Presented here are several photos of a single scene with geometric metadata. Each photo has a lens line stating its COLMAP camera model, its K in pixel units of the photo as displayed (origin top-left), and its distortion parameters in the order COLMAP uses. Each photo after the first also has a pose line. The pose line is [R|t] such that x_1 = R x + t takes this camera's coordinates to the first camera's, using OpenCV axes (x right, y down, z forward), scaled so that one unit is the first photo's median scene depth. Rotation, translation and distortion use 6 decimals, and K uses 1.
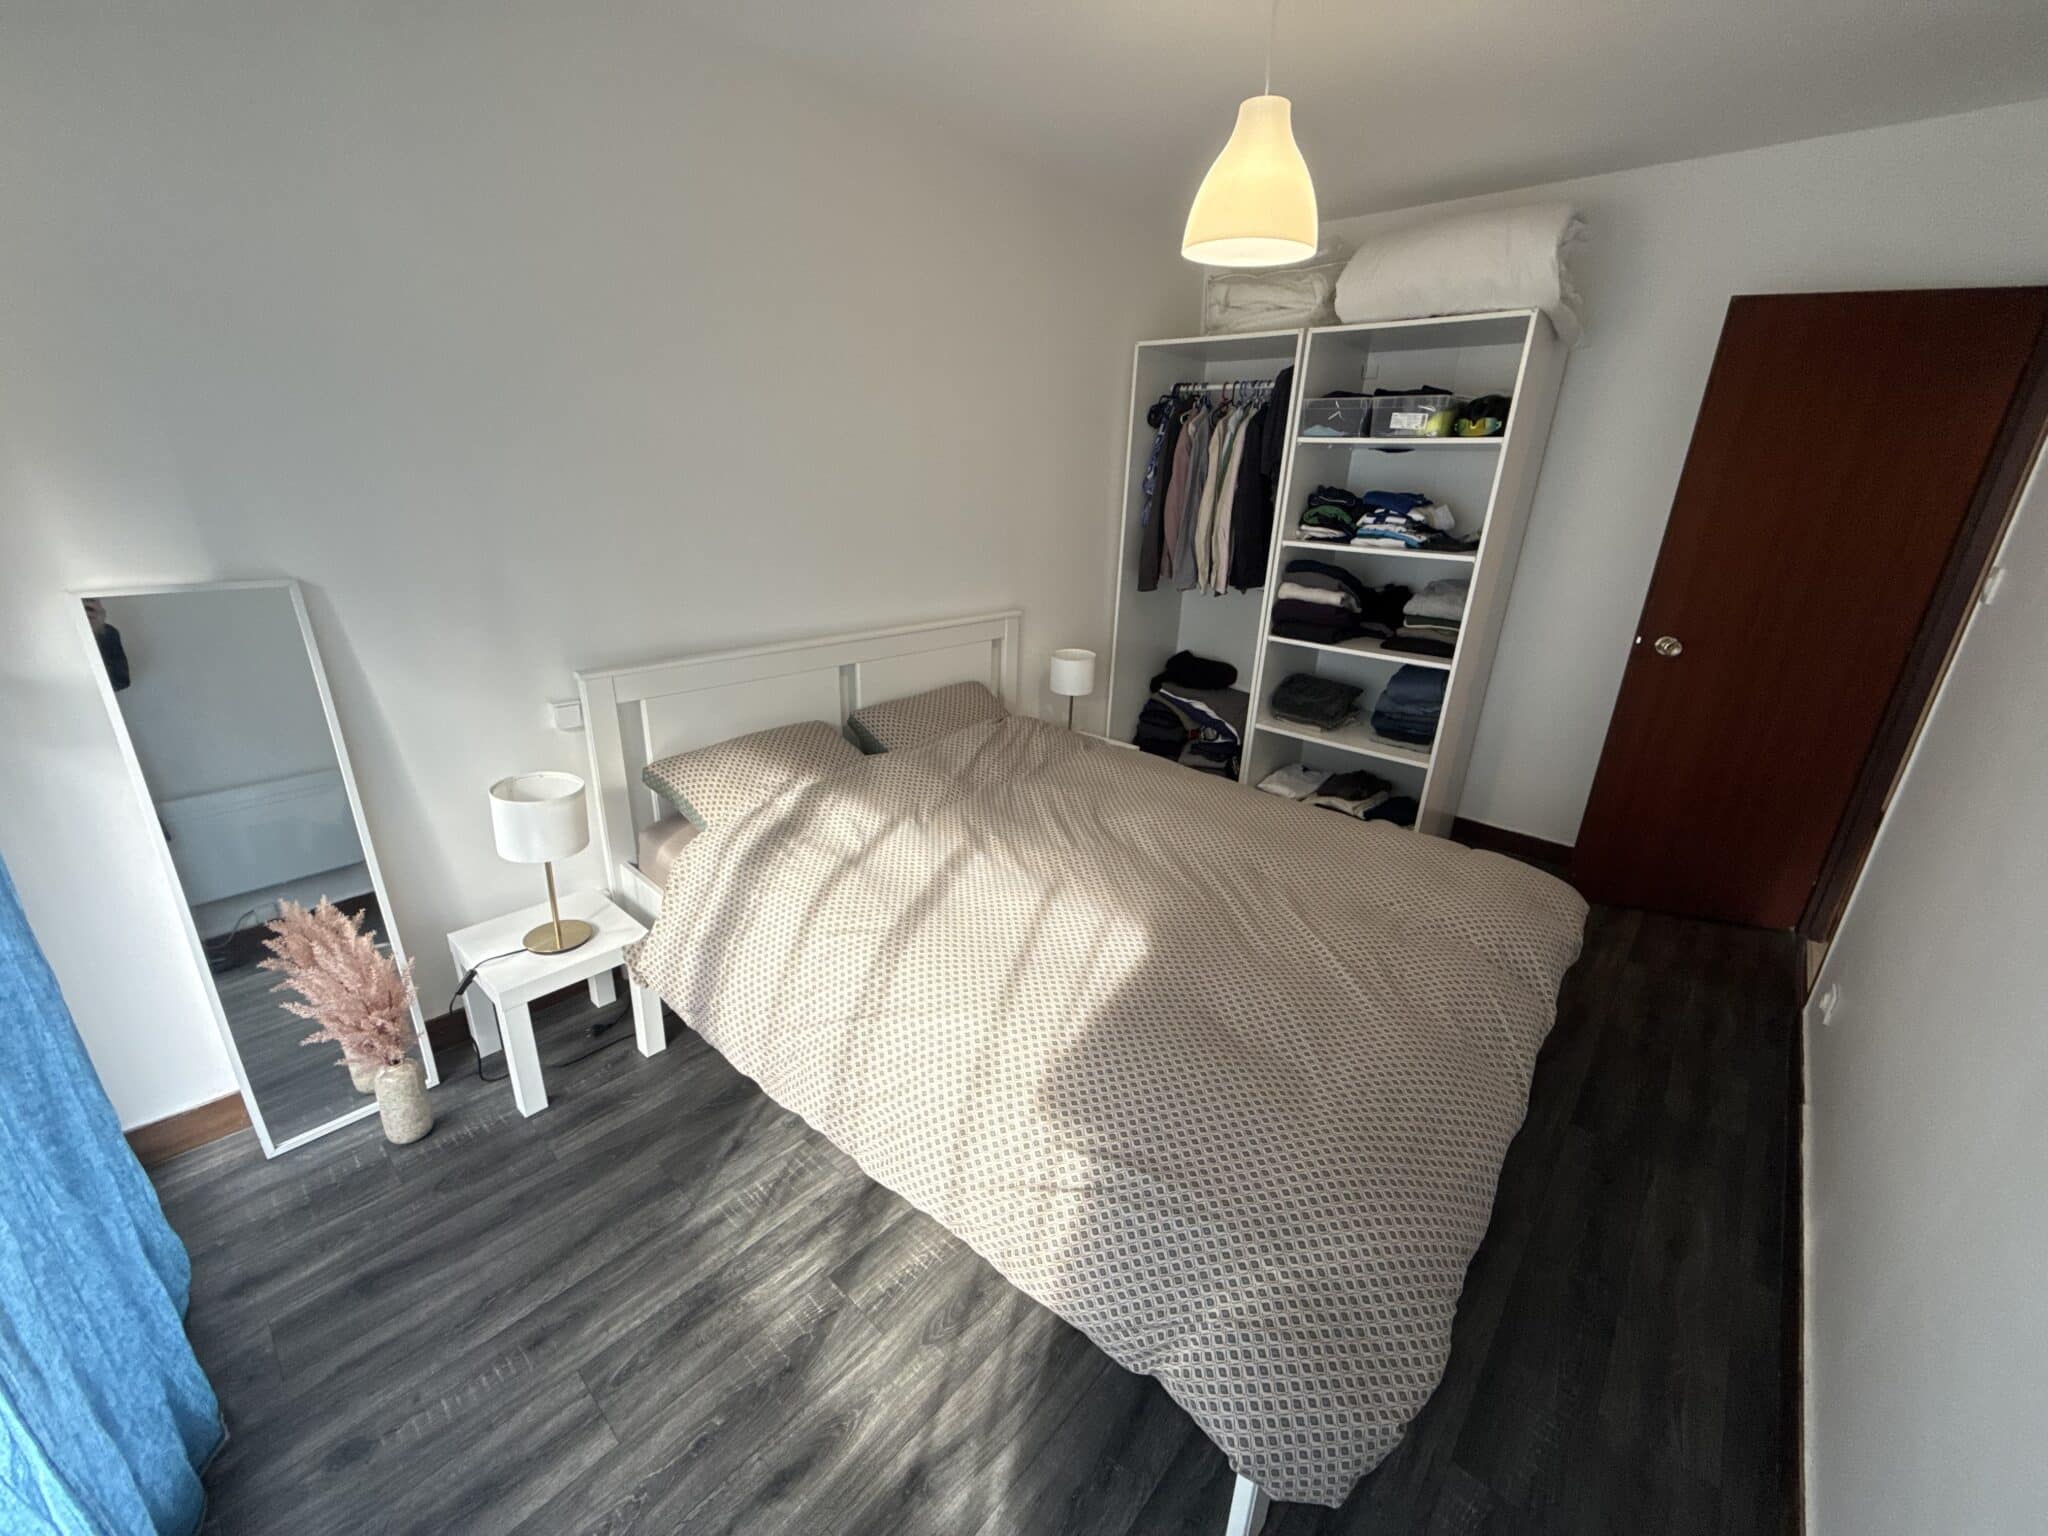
lens RADIAL K [[821.5, 0, 1024.8], [0, 821.5, 768.1], [0, 0, 1]] dist [0.000852, 0.000323]
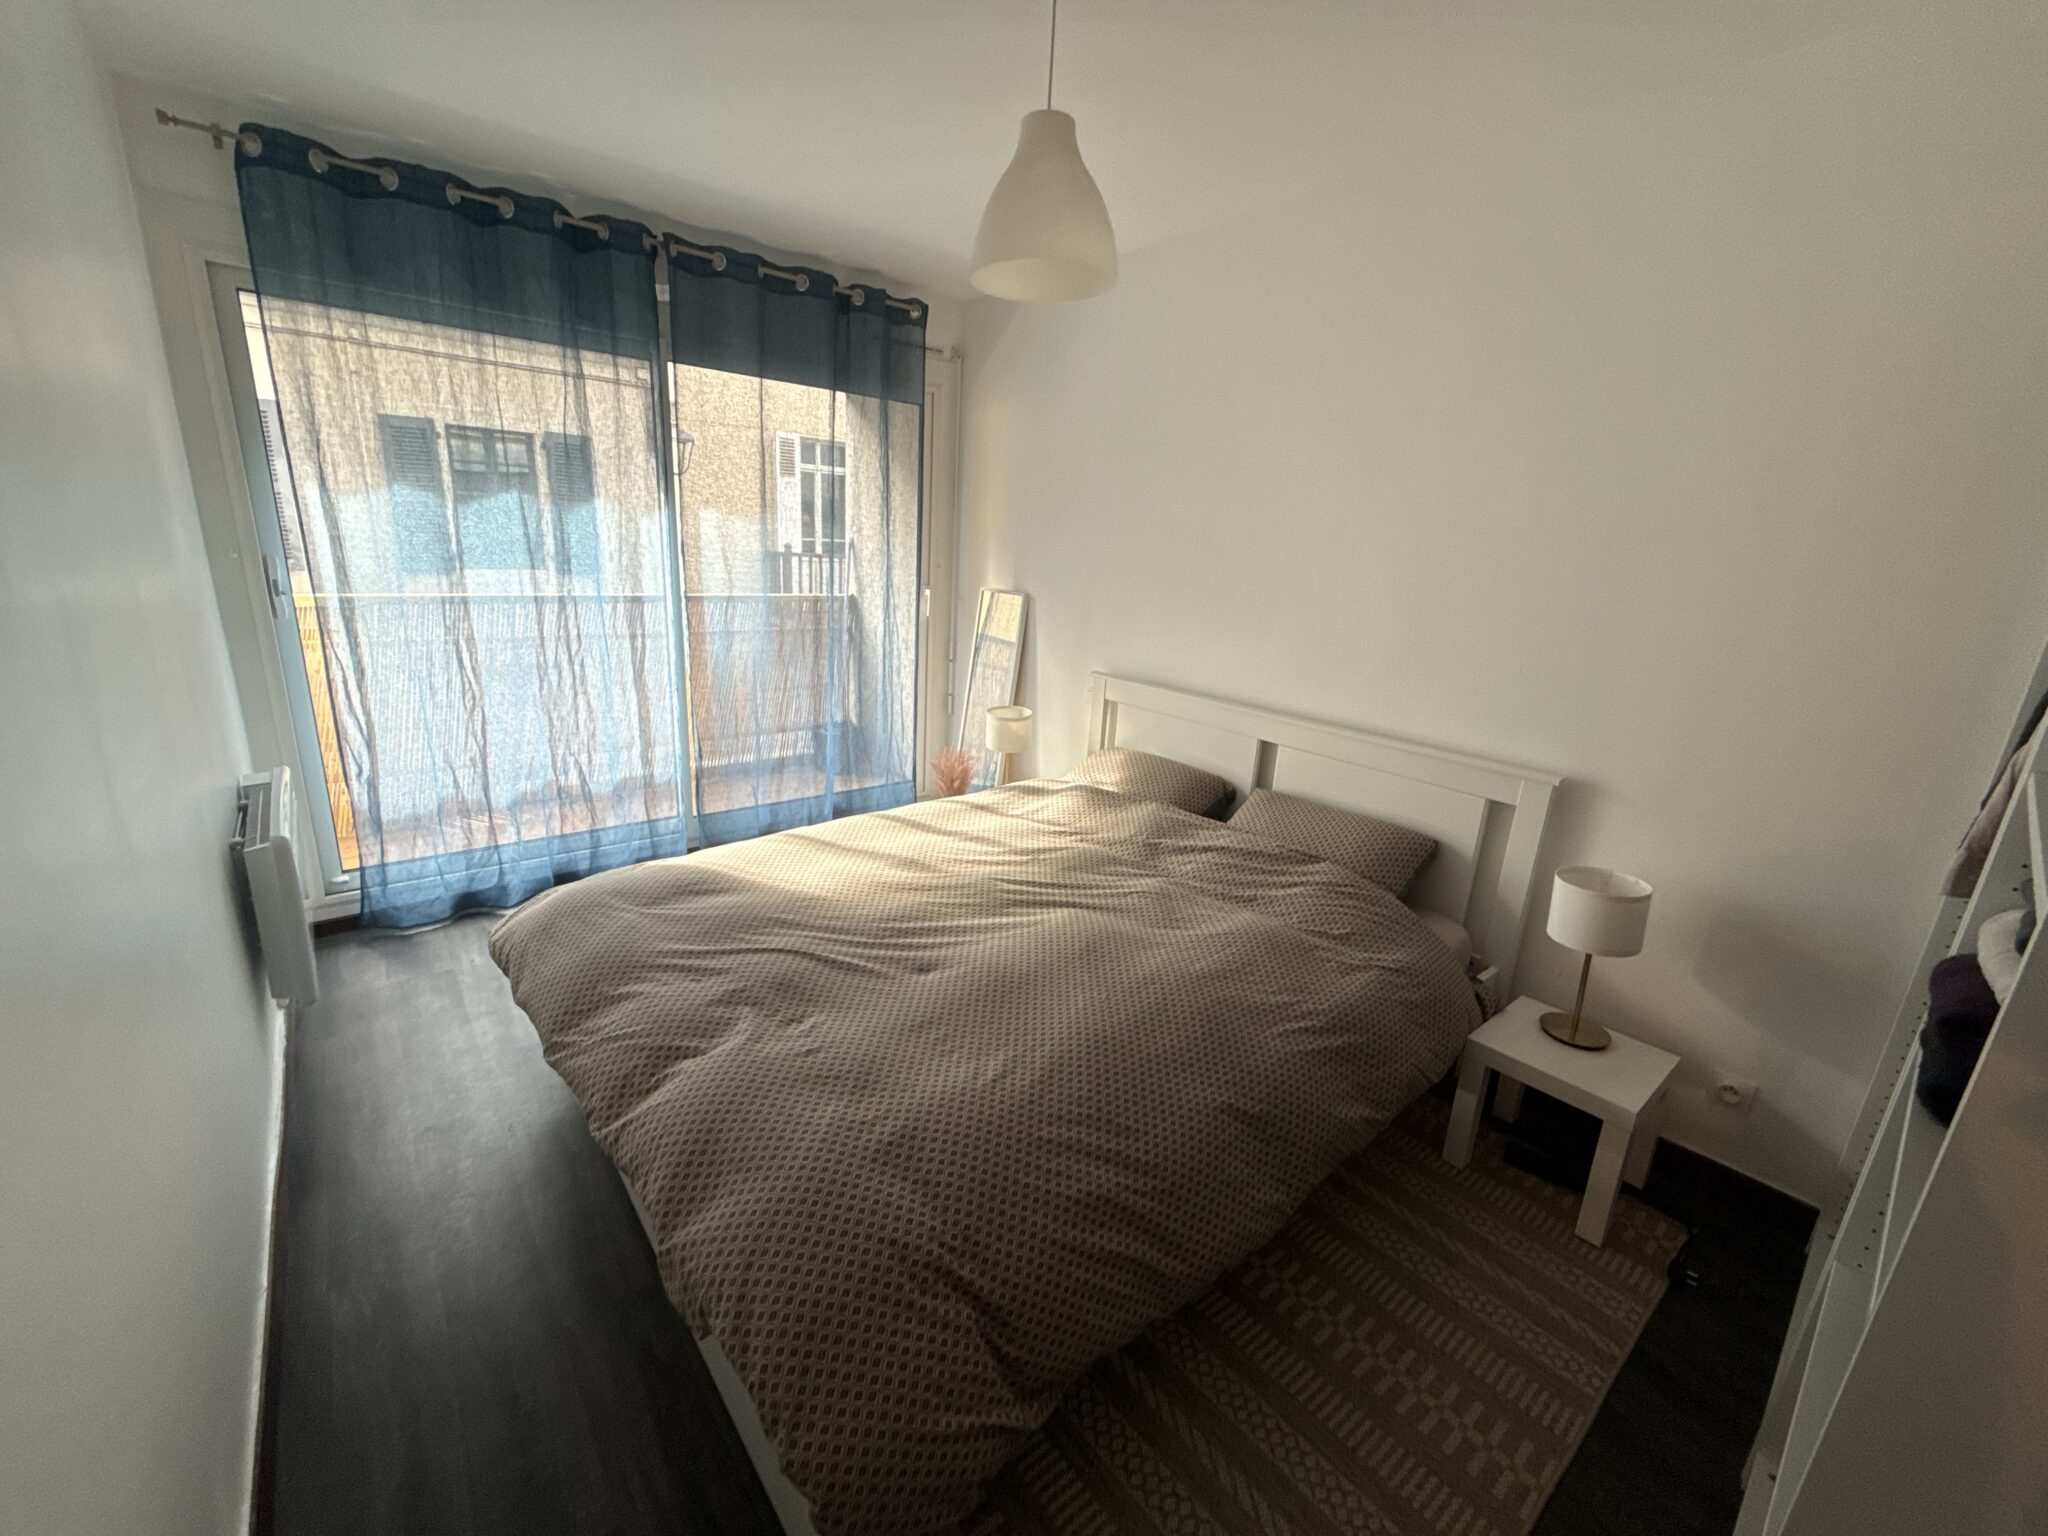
lens RADIAL K [[821.5, 0, 1029.2], [0, 821.5, 761.8], [0, 0, 1]] dist [0.000852, 0.000323]
pose [[-0.153420, 0.225634, -0.962056, 1.074168], [-0.393355, 0.879177, 0.268925, -0.352292], [0.906496, 0.419688, -0.046129, 1.081565]]
